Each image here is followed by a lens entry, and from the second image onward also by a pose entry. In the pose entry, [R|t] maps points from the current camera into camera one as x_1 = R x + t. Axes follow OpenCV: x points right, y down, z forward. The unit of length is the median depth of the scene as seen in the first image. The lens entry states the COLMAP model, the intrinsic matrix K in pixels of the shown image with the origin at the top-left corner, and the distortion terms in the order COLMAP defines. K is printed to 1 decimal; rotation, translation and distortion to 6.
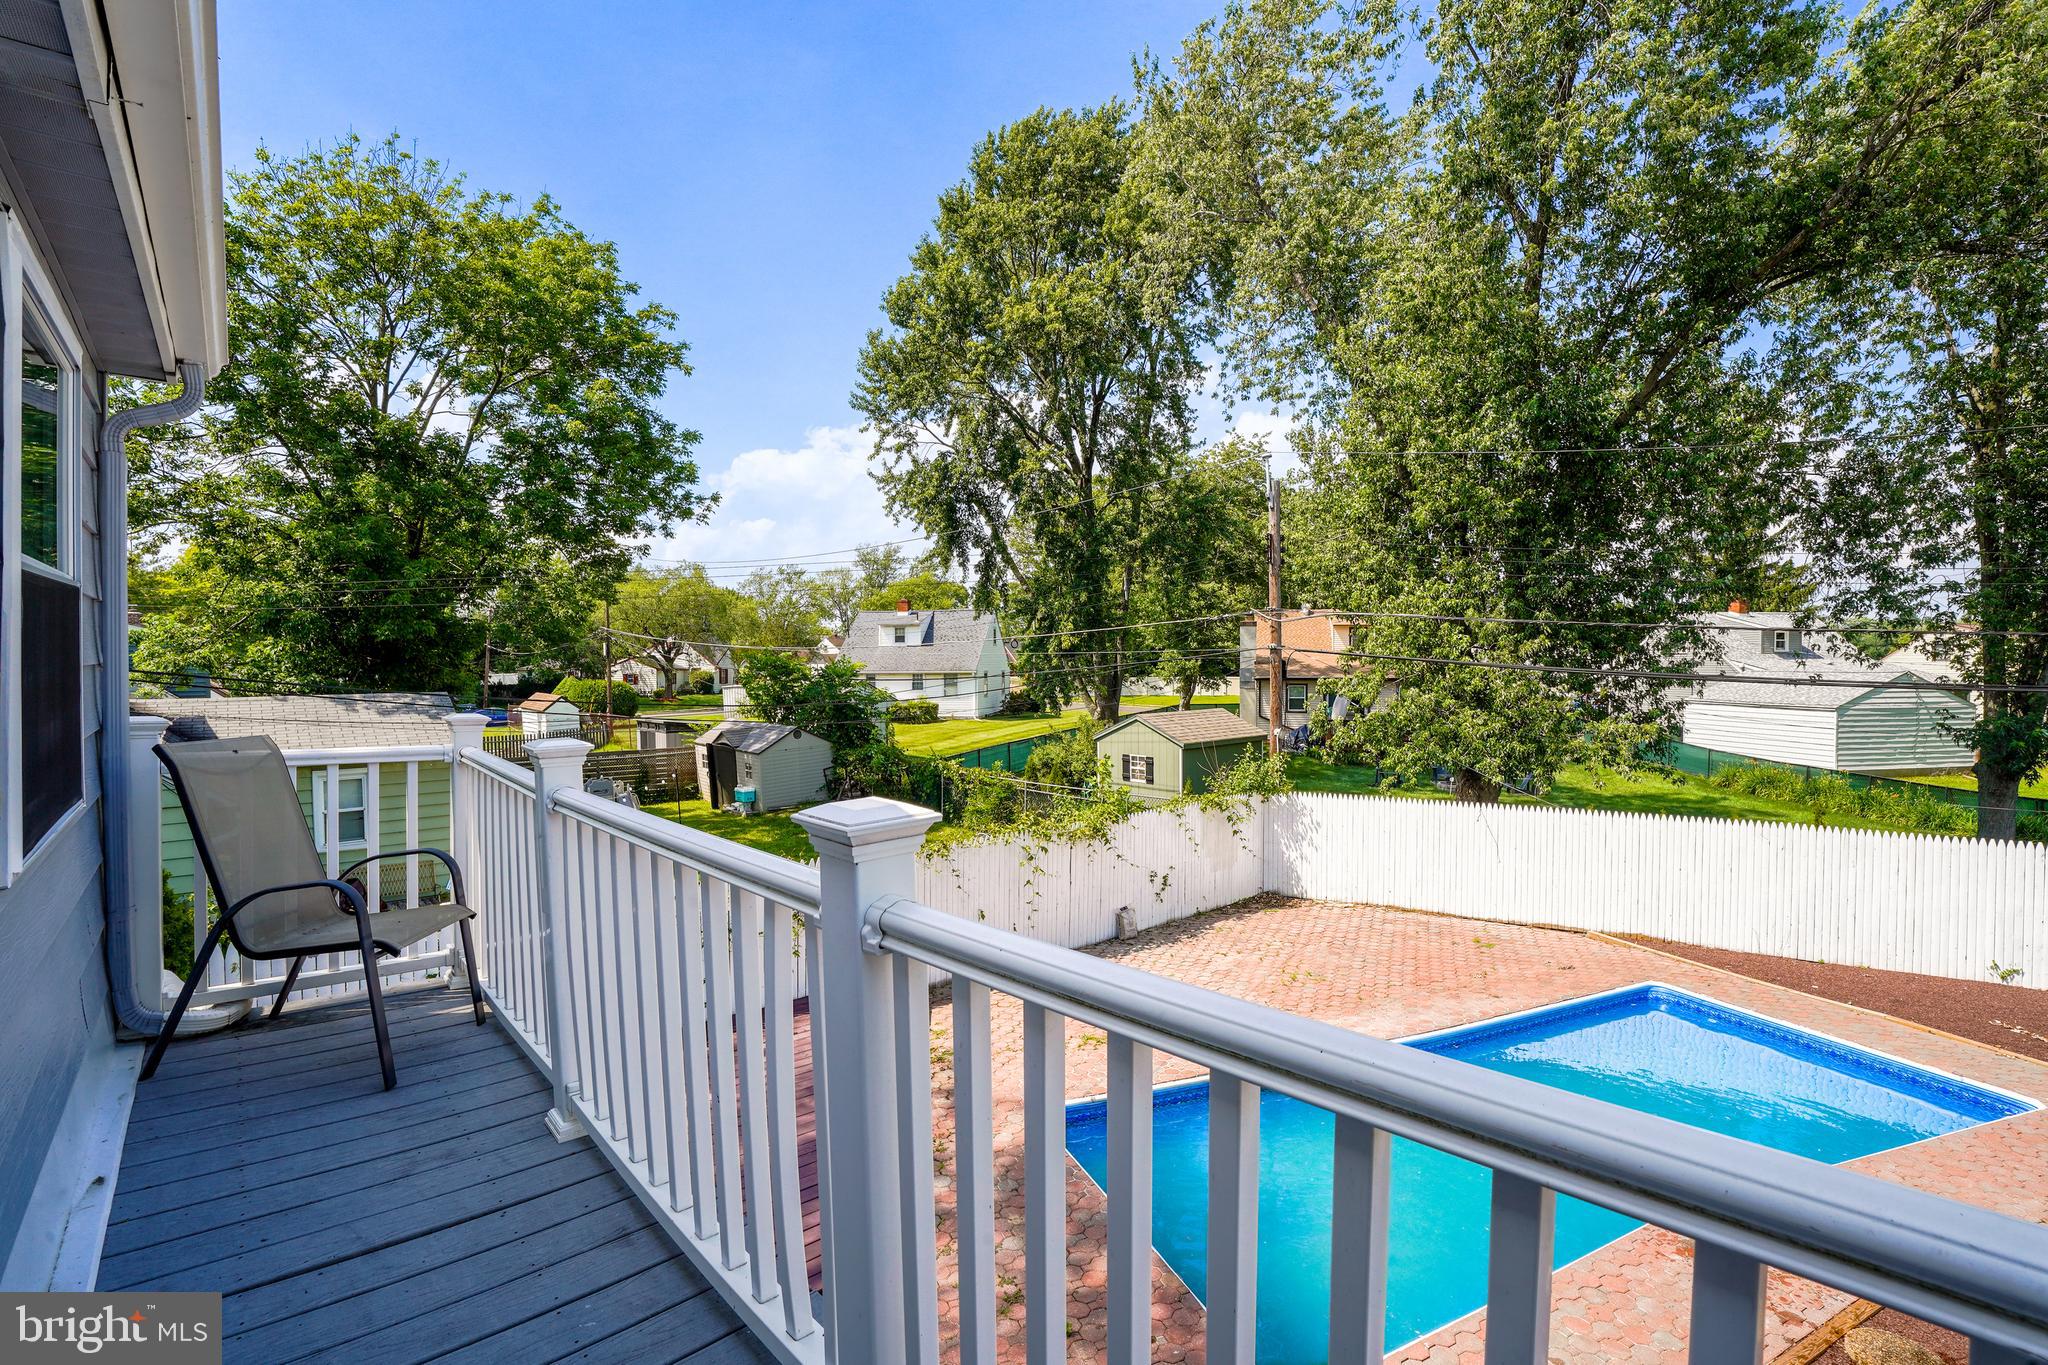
lens RADIAL K [[950.1, 0, 1023.7], [0, 950.1, 678.9], [0, 0, 1]] dist [-0.071476, 0.018415]
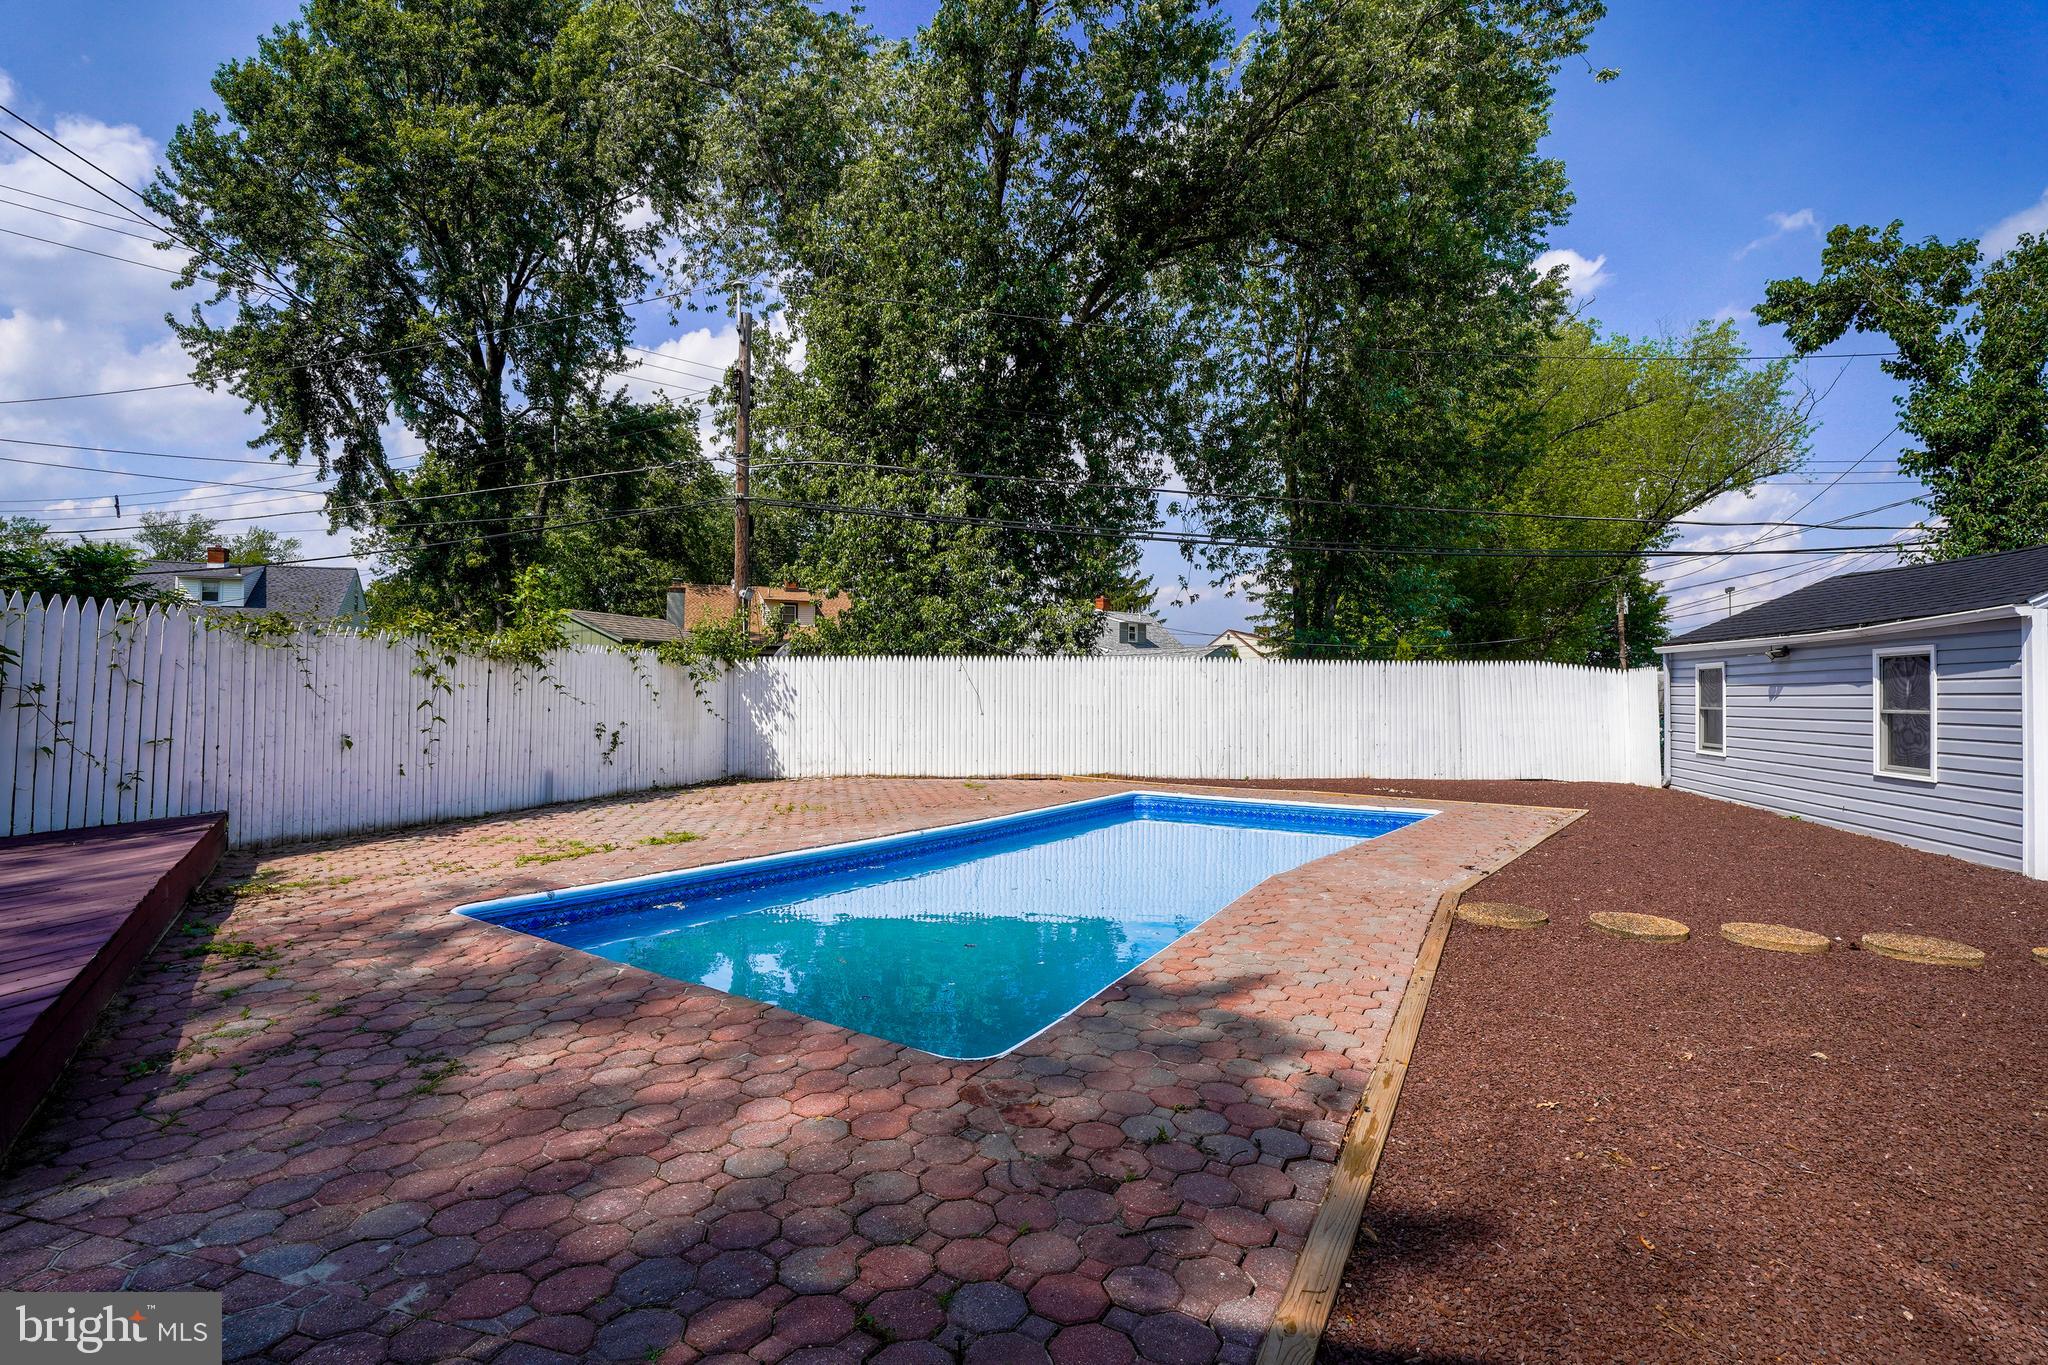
lens RADIAL K [[950.1, 0, 1017.6], [0, 950.1, 661.8], [0, 0, 1]] dist [-0.071476, 0.018415]
pose [[0.825819, 0.024960, 0.563382, -0.008641], [0.004379, 0.998706, -0.050664, 0.101000], [-0.563918, 0.044306, 0.824641, 0.083719]]
